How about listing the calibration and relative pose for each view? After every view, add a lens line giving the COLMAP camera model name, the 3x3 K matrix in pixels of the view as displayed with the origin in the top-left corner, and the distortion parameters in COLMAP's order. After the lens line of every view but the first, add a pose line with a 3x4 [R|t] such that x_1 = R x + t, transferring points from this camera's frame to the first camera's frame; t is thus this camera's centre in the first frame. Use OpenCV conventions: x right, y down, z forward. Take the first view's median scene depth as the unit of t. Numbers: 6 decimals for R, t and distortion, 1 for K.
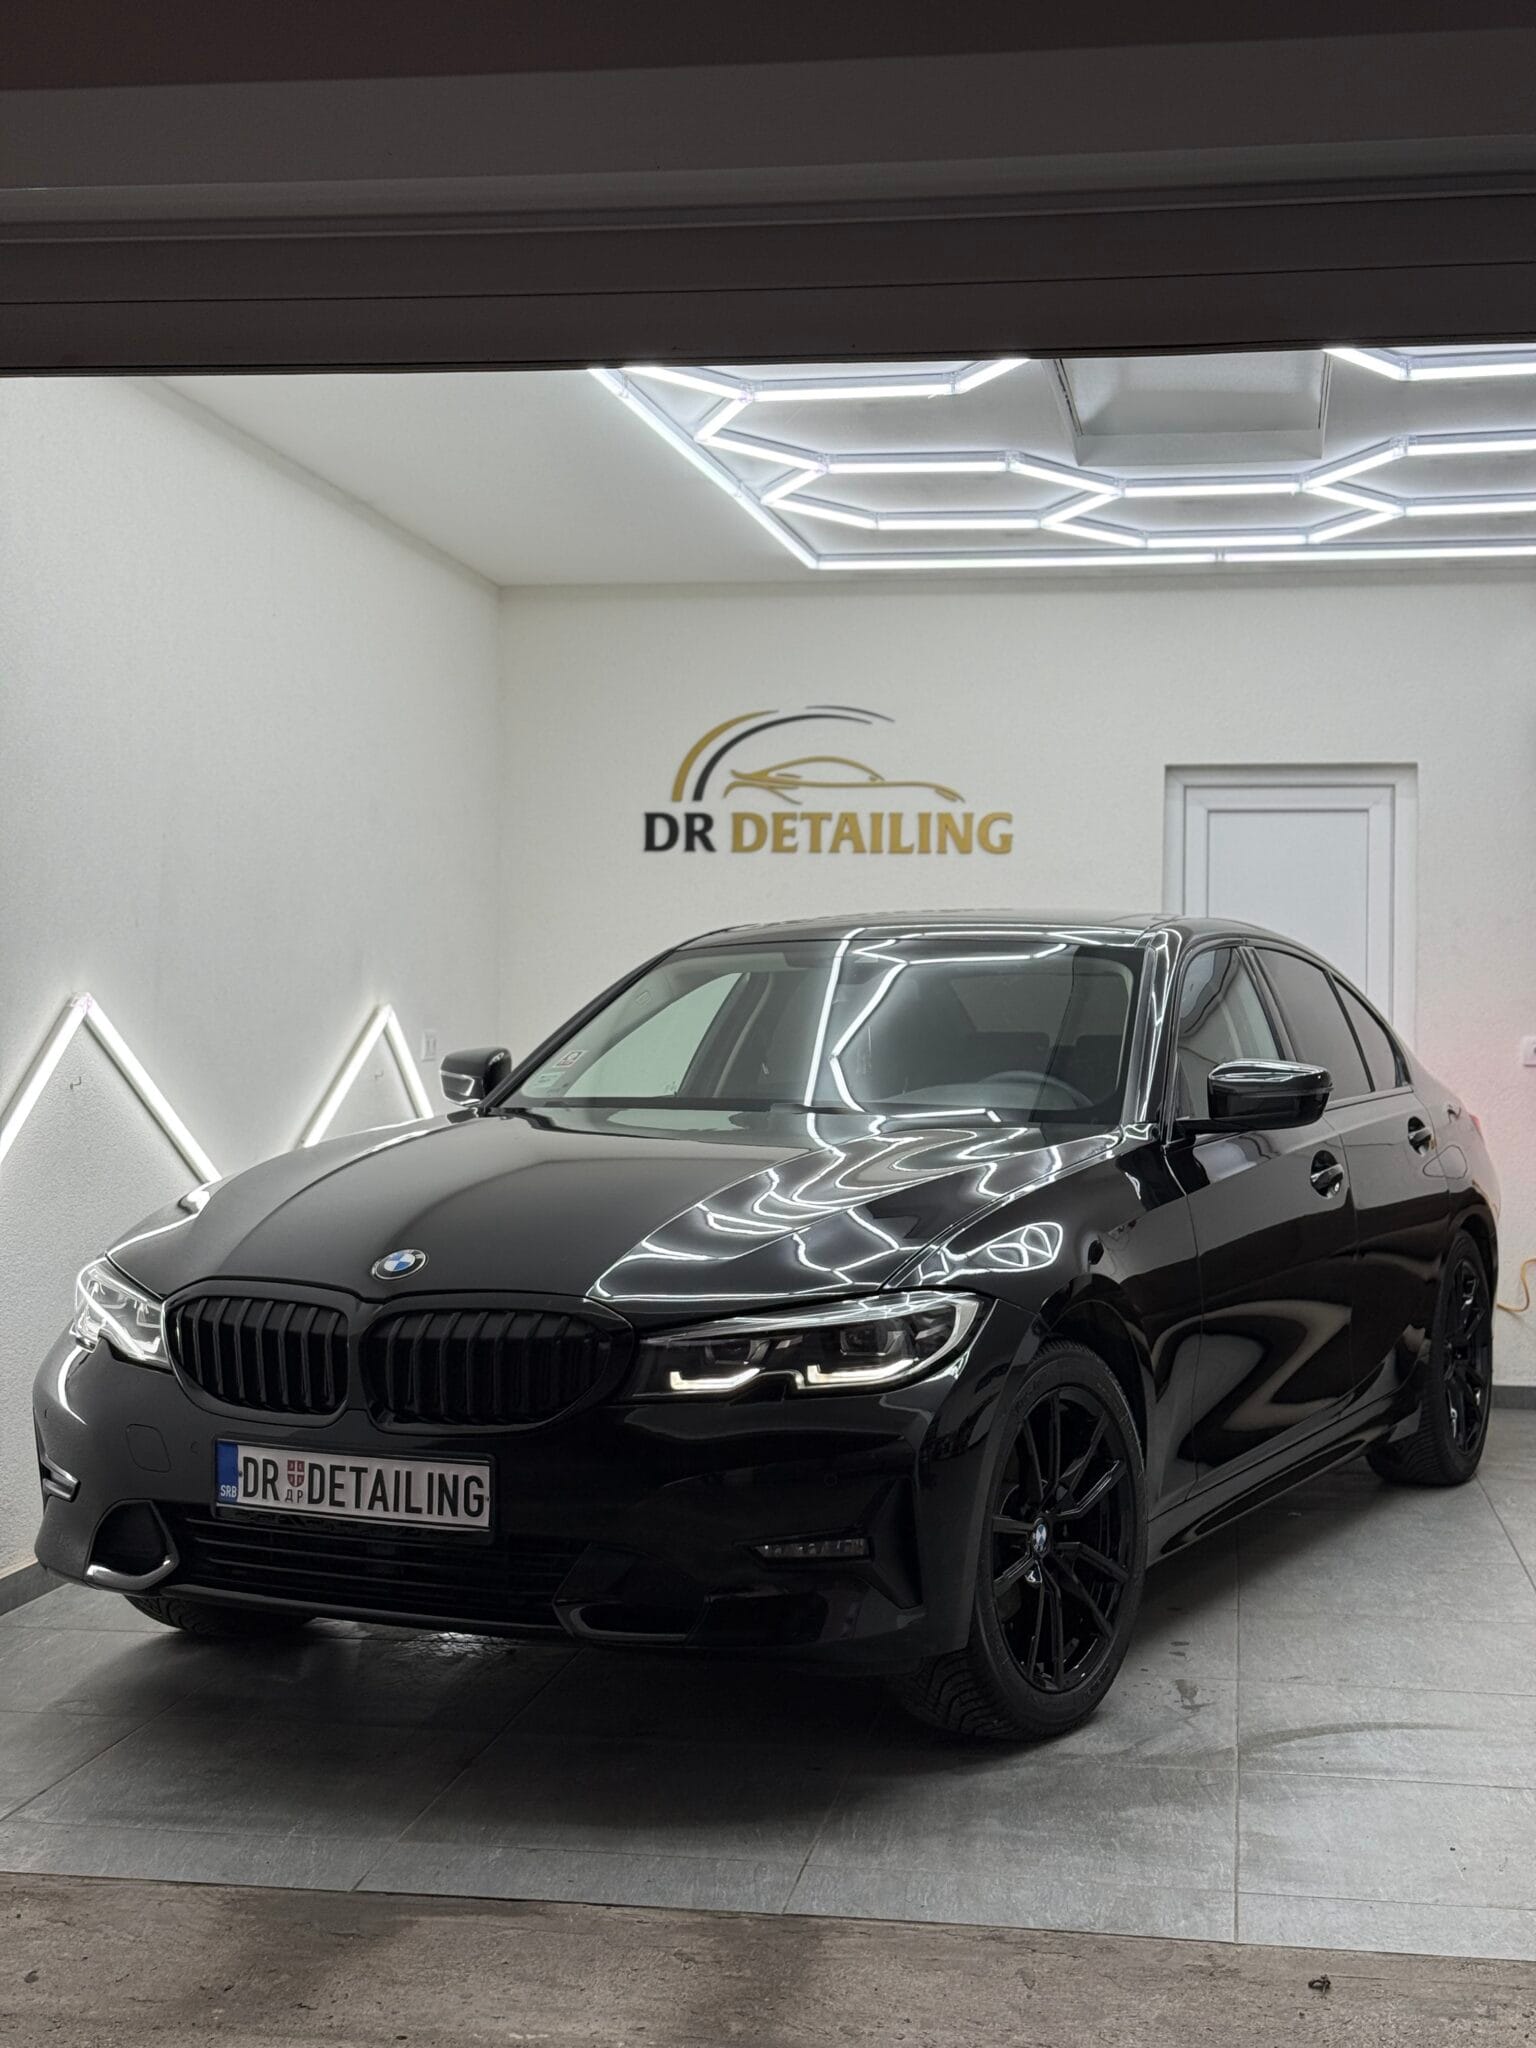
lens RADIAL K [[2893.0, 0, 752.6], [0, 2893.0, 1020.6], [0, 0, 1]] dist [0.105014, 0.000000]
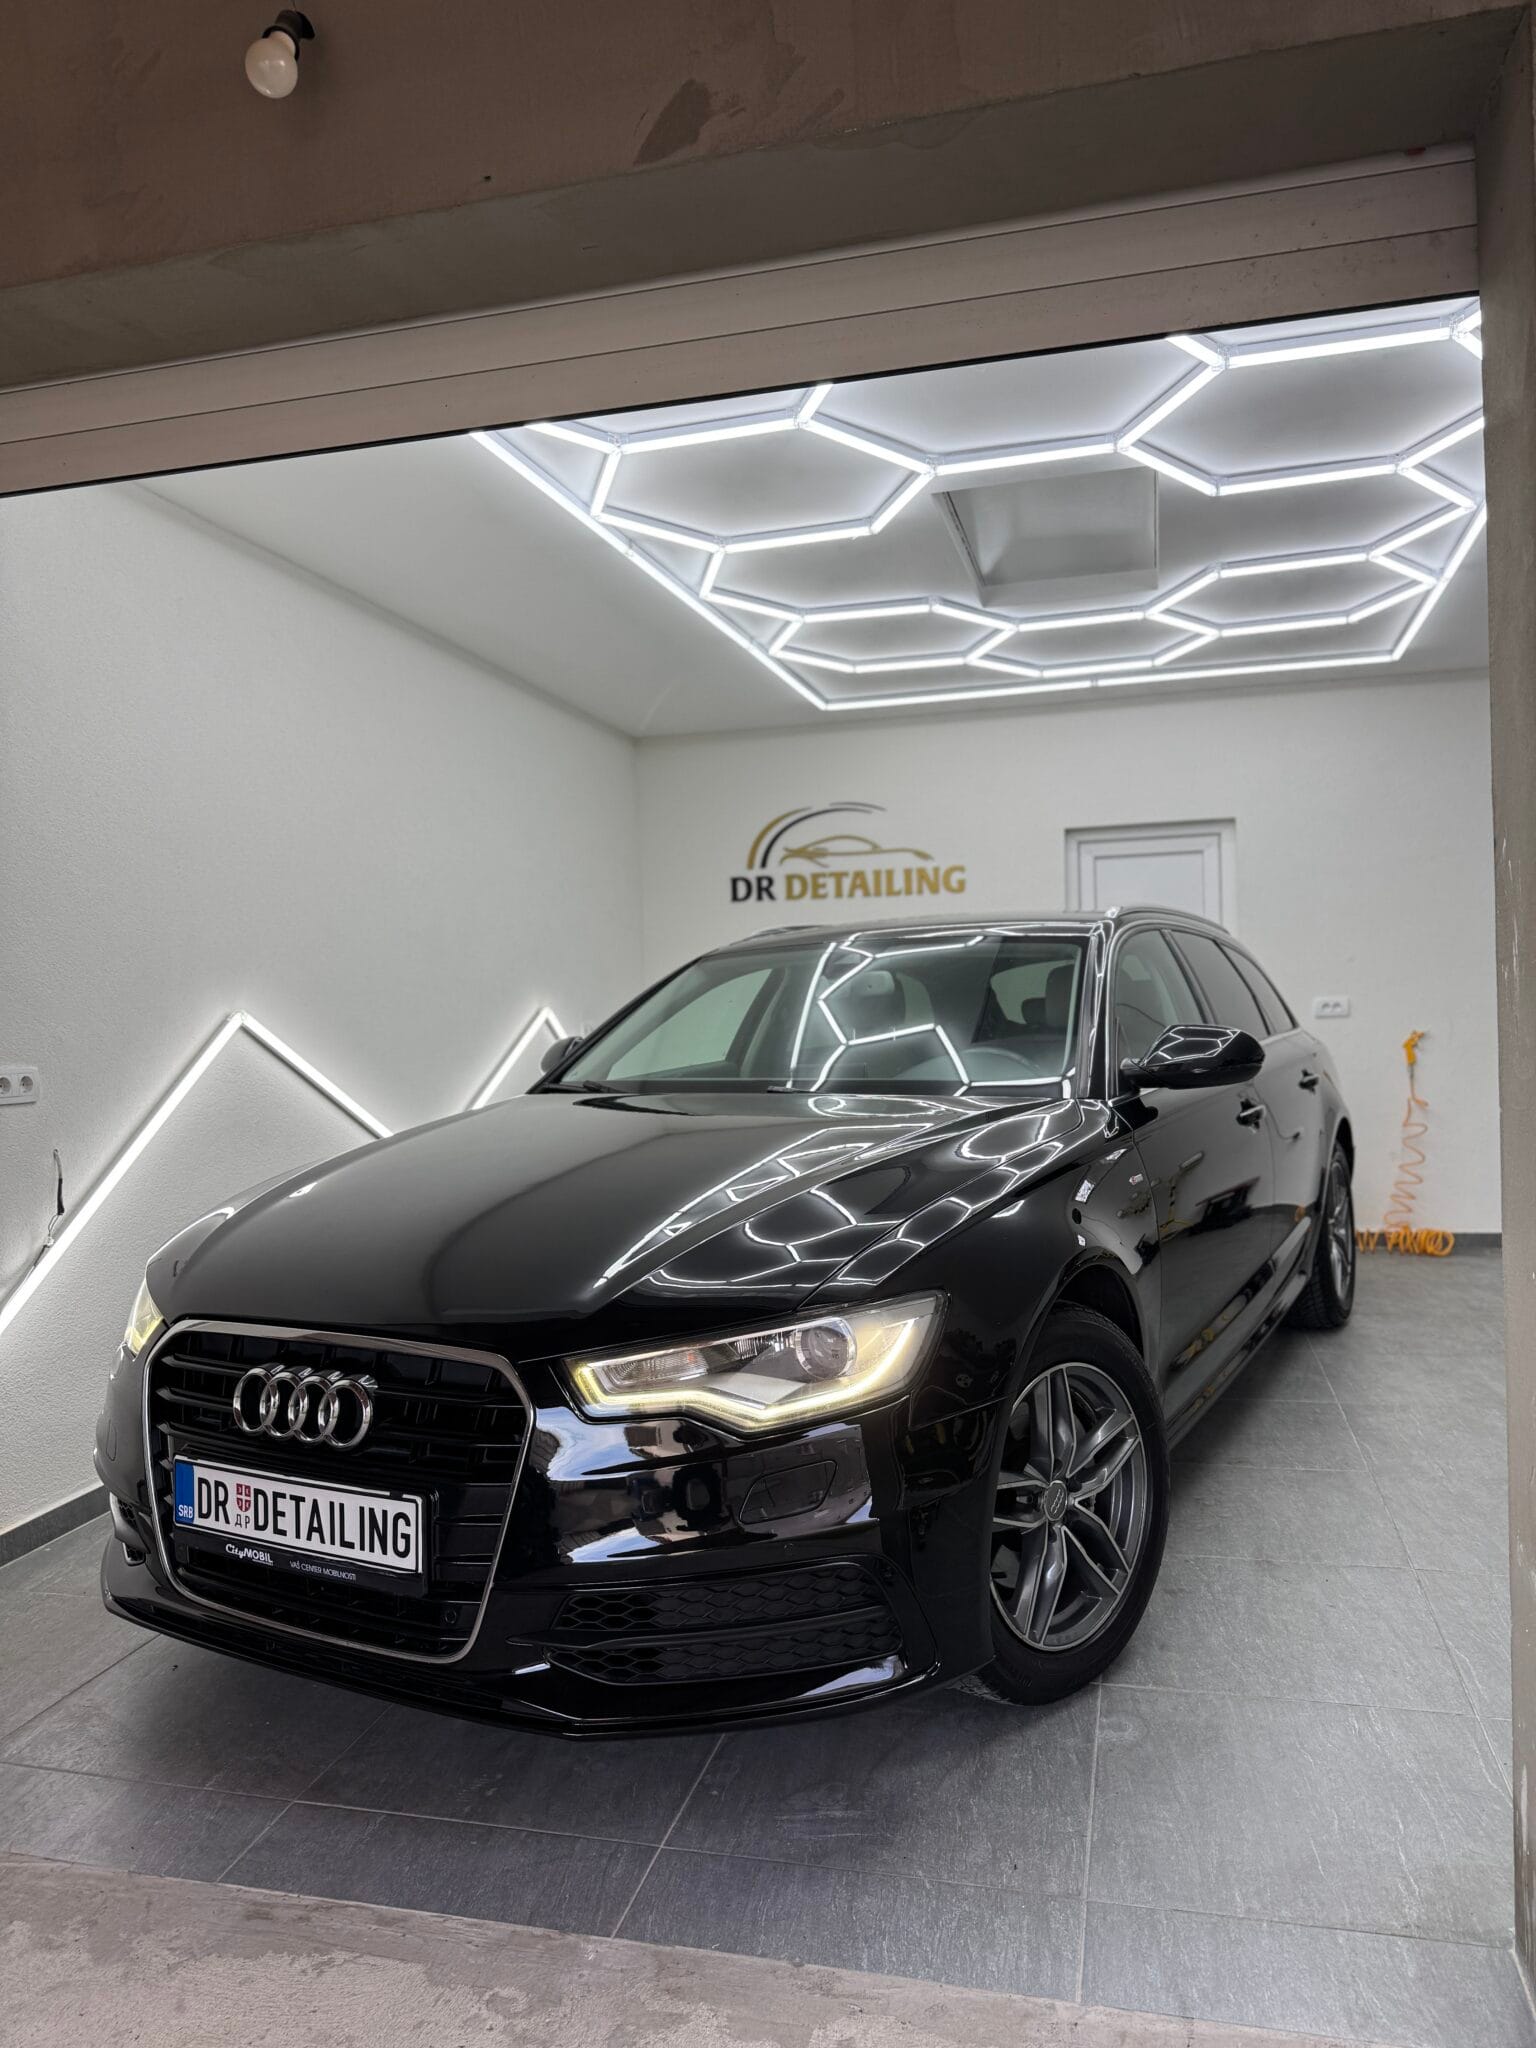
lens RADIAL K [[1471.3, 0, 753.6], [0, 1471.3, 1027.6], [0, 0, 1]] dist [0.061650, -0.046653]
pose [[0.995058, -0.038344, -0.091595, 0.052023], [0.039456, 0.999168, 0.010366, 0.001872], [0.091121, -0.013928, 0.995742, 0.237180]]
